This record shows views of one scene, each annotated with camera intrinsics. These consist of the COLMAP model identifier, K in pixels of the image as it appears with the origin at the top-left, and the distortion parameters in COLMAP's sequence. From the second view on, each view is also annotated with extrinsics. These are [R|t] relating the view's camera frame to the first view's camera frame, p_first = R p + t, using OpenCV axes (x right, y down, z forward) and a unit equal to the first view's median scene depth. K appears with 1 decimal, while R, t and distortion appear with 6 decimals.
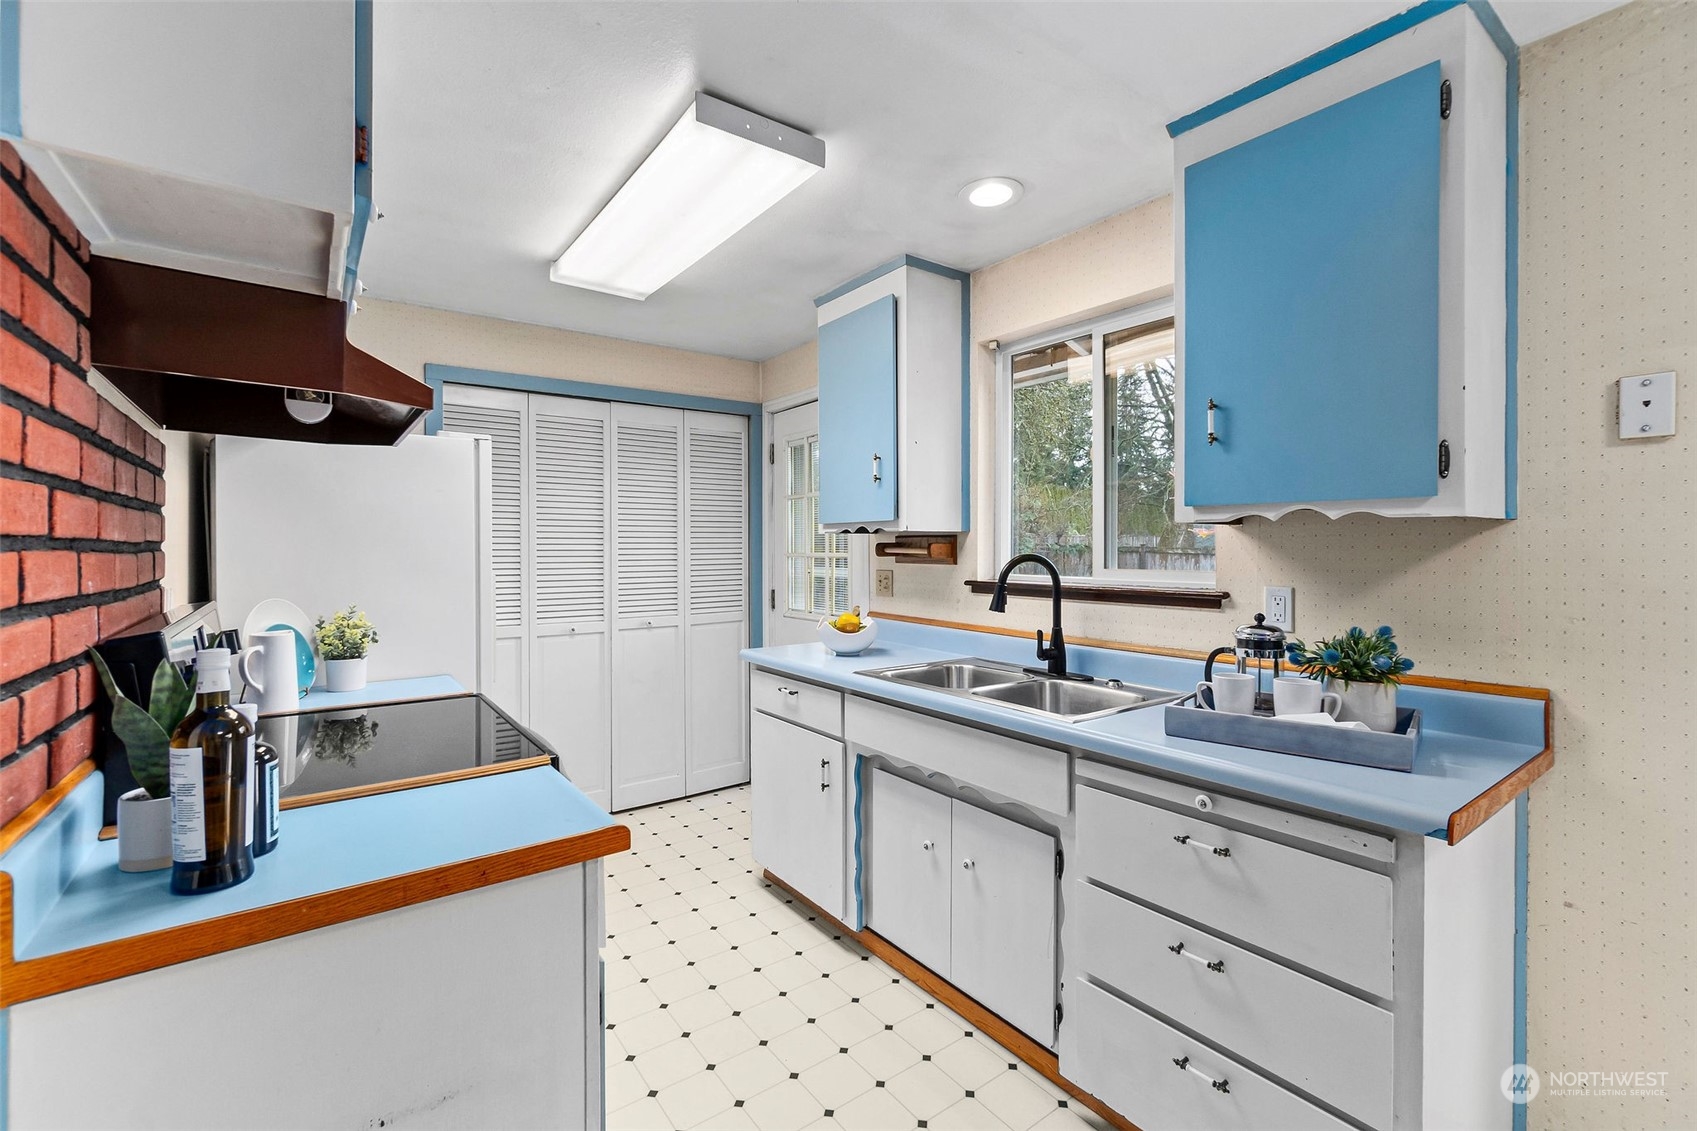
lens RADIAL K [[739.5, 0, 849.2], [0, 739.5, 558.7], [0, 0, 1]] dist [0.001269, -0.000658]
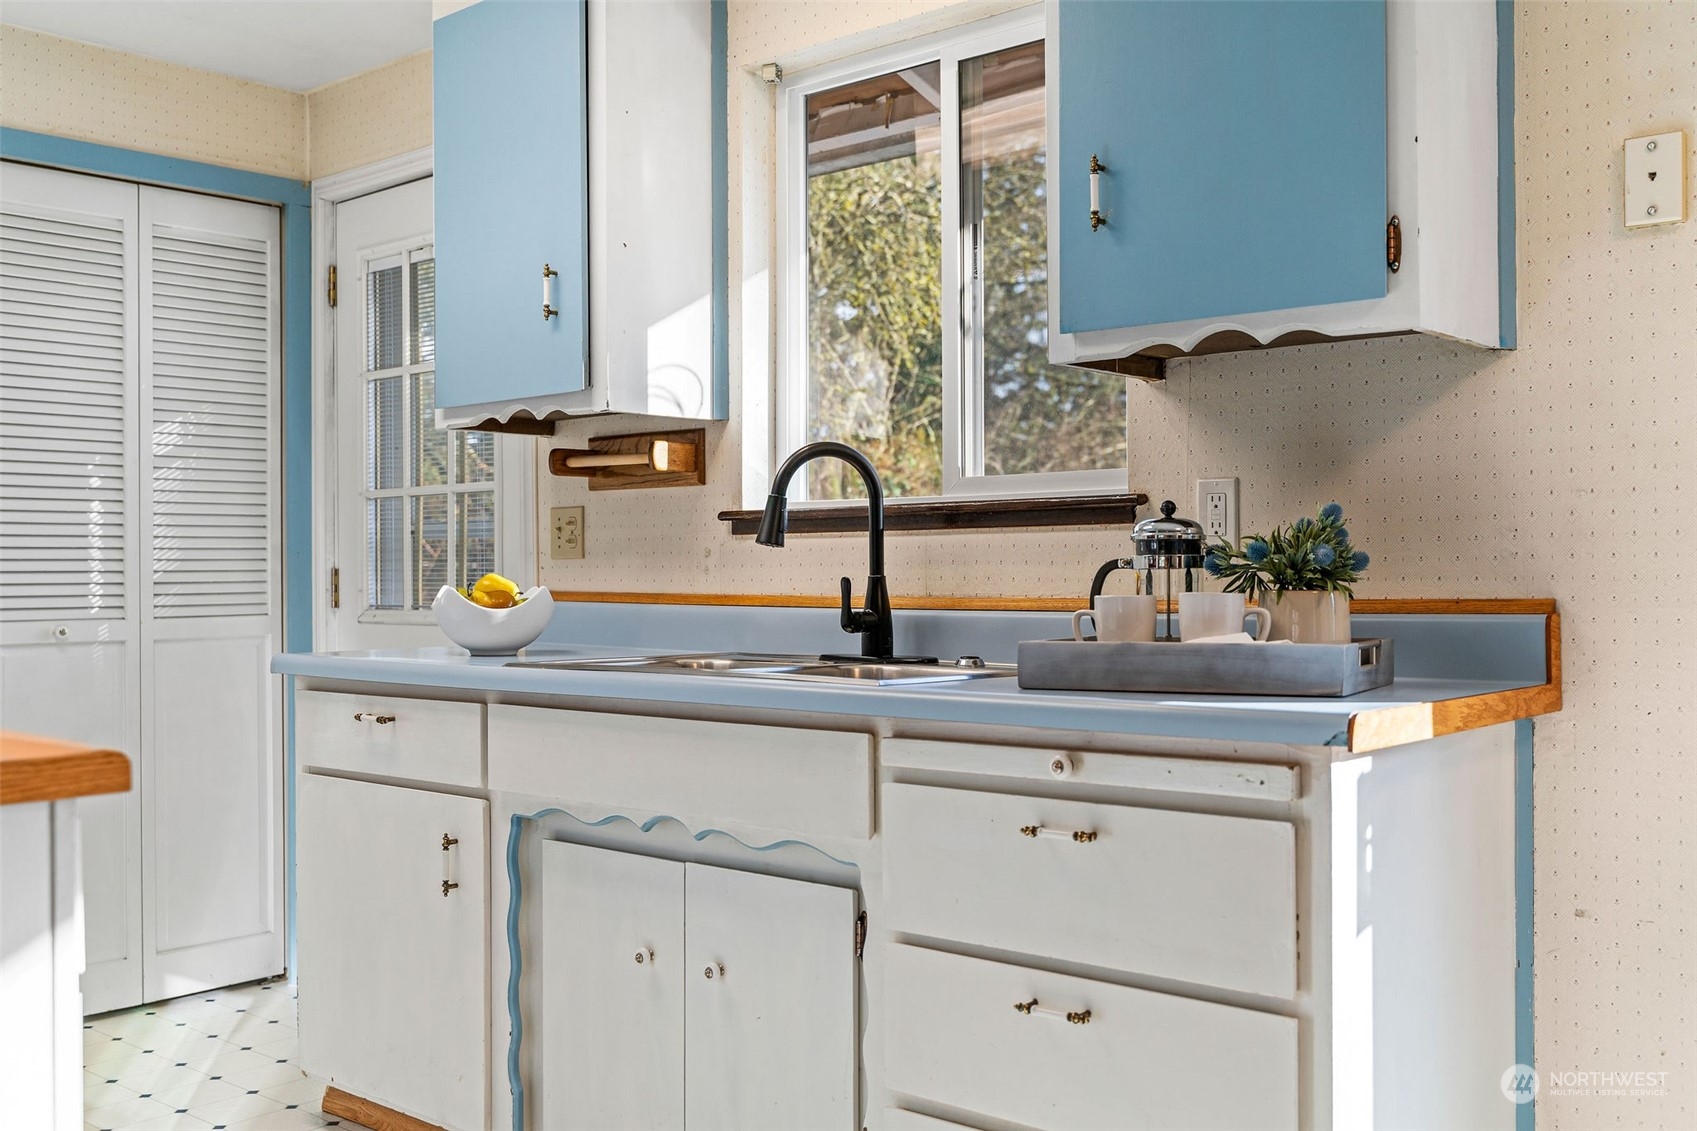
lens RADIAL K [[1660.8, 0, 854.8], [0, 1660.8, 572.4], [0, 0, 1]] dist [0.001281, 0.000000]
pose [[0.977808, -0.001896, 0.209496, 0.001935], [0.005179, 0.999872, -0.015121, 0.108686], [-0.209441, 0.015870, 0.977693, -0.220498]]
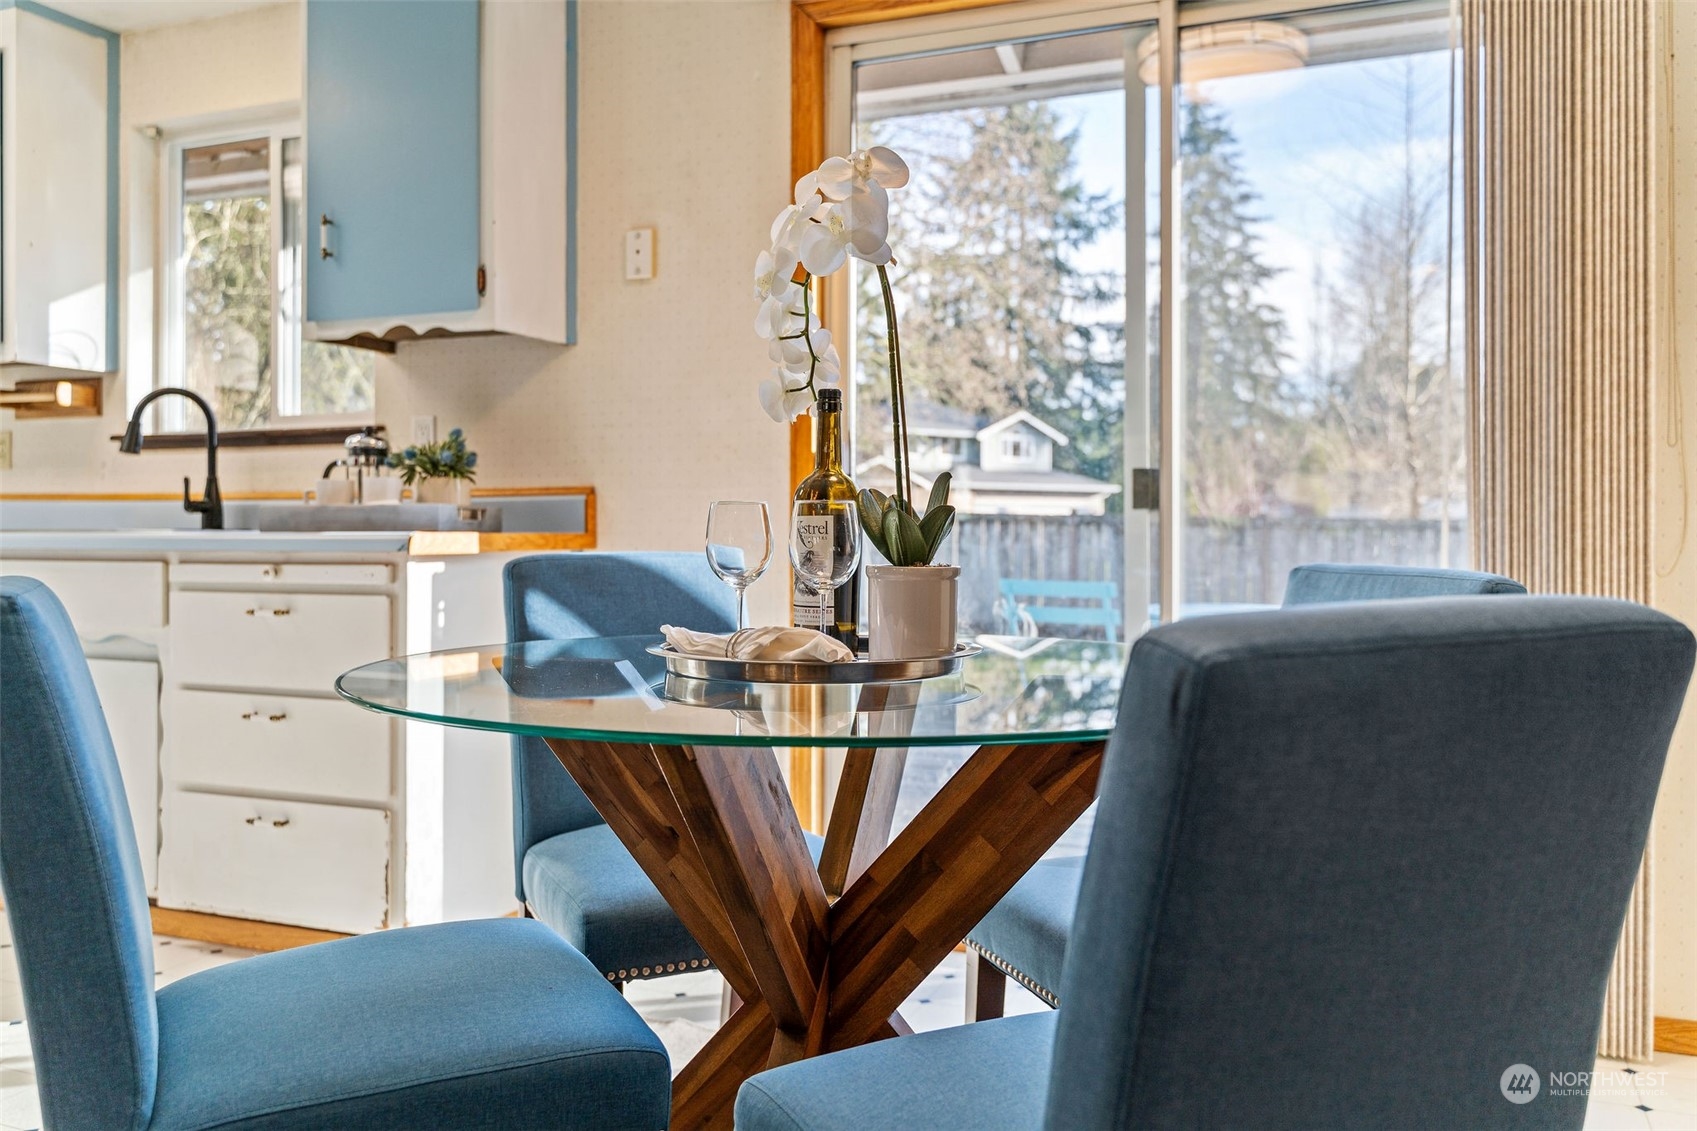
lens RADIAL K [[1391.8, 0, 850.3], [0, 1391.8, 524.8], [0, 0, 1]] dist [0.022711, -0.037837]
pose [[0.863757, 0.006719, 0.503864, 0.107620], [0.003286, 0.999815, -0.018965, 0.178516], [-0.503898, 0.018037, 0.863575, -0.725546]]
